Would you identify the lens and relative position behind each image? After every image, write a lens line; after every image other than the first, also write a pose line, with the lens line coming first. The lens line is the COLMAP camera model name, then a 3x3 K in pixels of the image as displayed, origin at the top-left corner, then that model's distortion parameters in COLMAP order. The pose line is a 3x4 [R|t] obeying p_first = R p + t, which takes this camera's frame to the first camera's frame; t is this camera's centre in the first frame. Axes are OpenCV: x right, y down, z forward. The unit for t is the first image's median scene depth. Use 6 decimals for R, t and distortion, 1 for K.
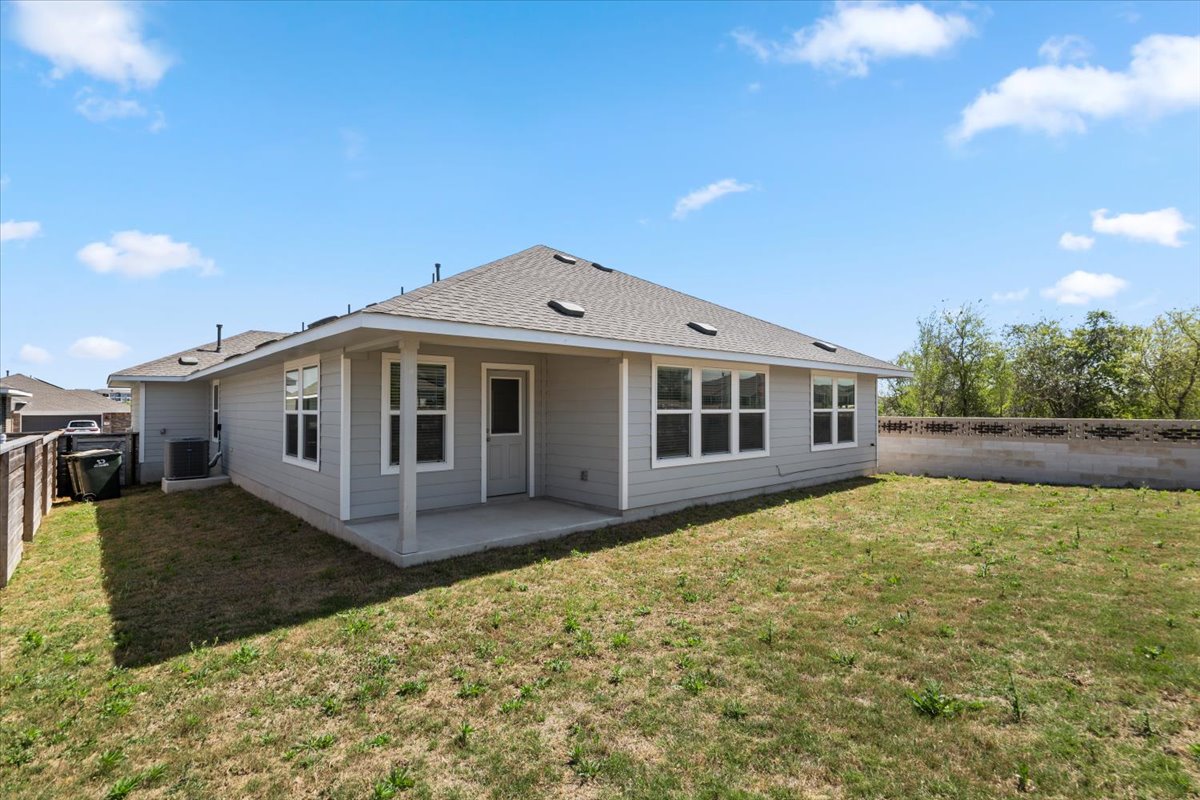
lens RADIAL K [[574.7, 0, 600.0], [0, 574.7, 400.0], [0, 0, 1]] dist [0.001326, 0.000266]
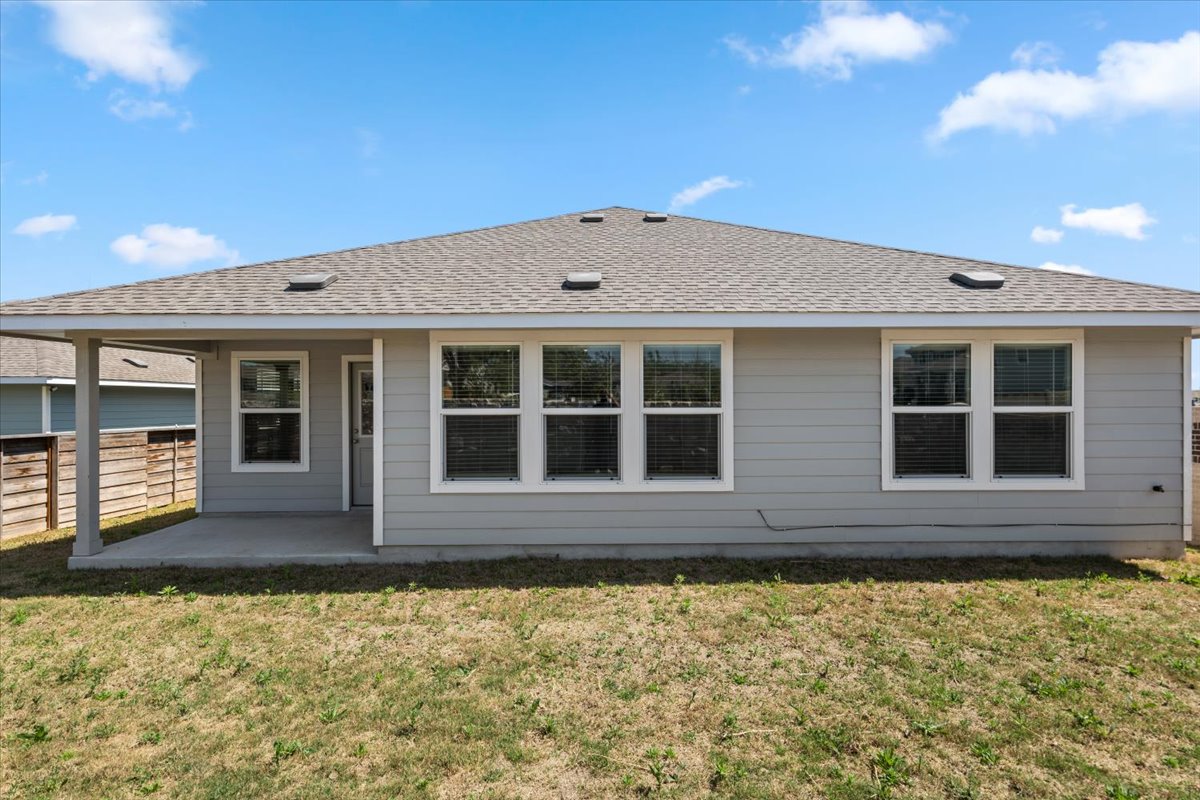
lens RADIAL K [[554.1, 0, 600.0], [0, 554.1, 400.0], [0, 0, 1]] dist [0.007976, -0.000140]
pose [[0.748809, -0.005800, -0.662760, 0.598882], [0.011158, 0.999930, 0.003856, 0.005170], [0.662692, -0.010282, 0.748822, 0.546214]]
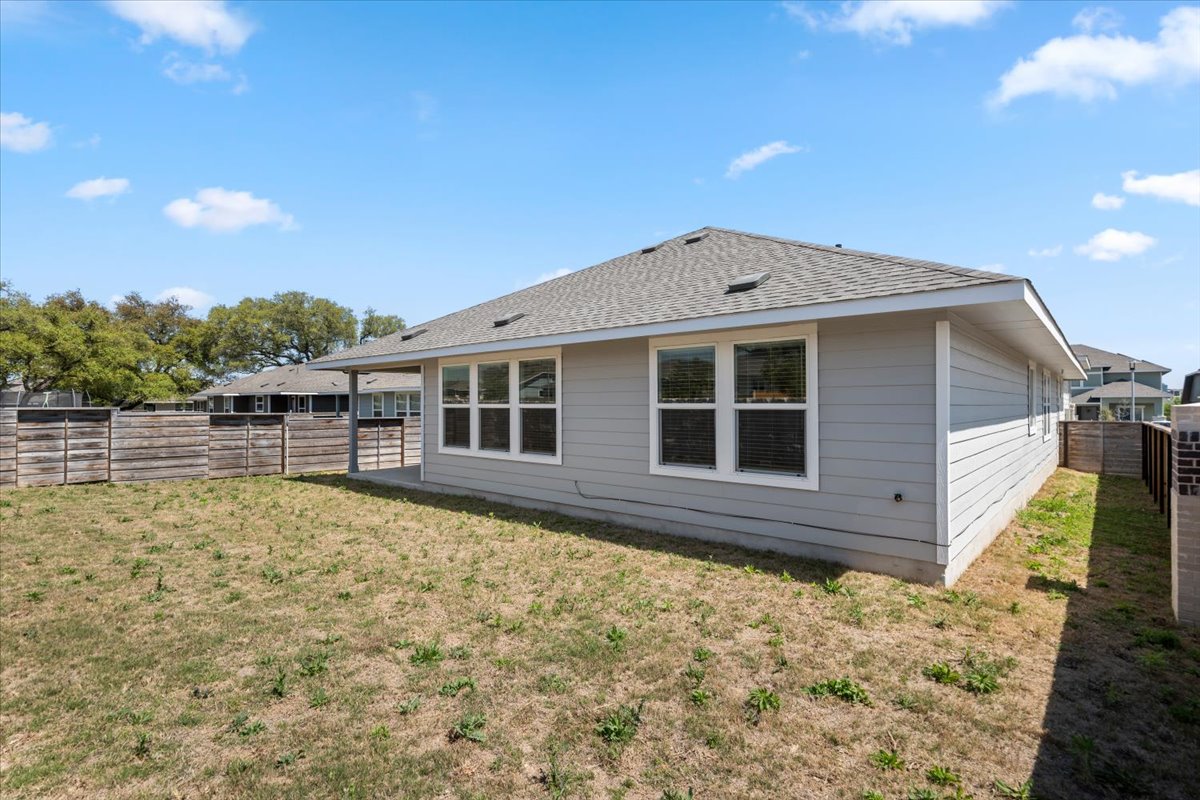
lens RADIAL K [[574.7, 0, 600.0], [0, 574.7, 400.0], [0, 0, 1]] dist [0.001326, 0.000266]
pose [[0.108147, 0.000024, -0.994135, 1.138759], [0.020308, 0.999791, 0.002233, 0.011000], [0.993928, -0.020430, 0.108124, 1.041883]]
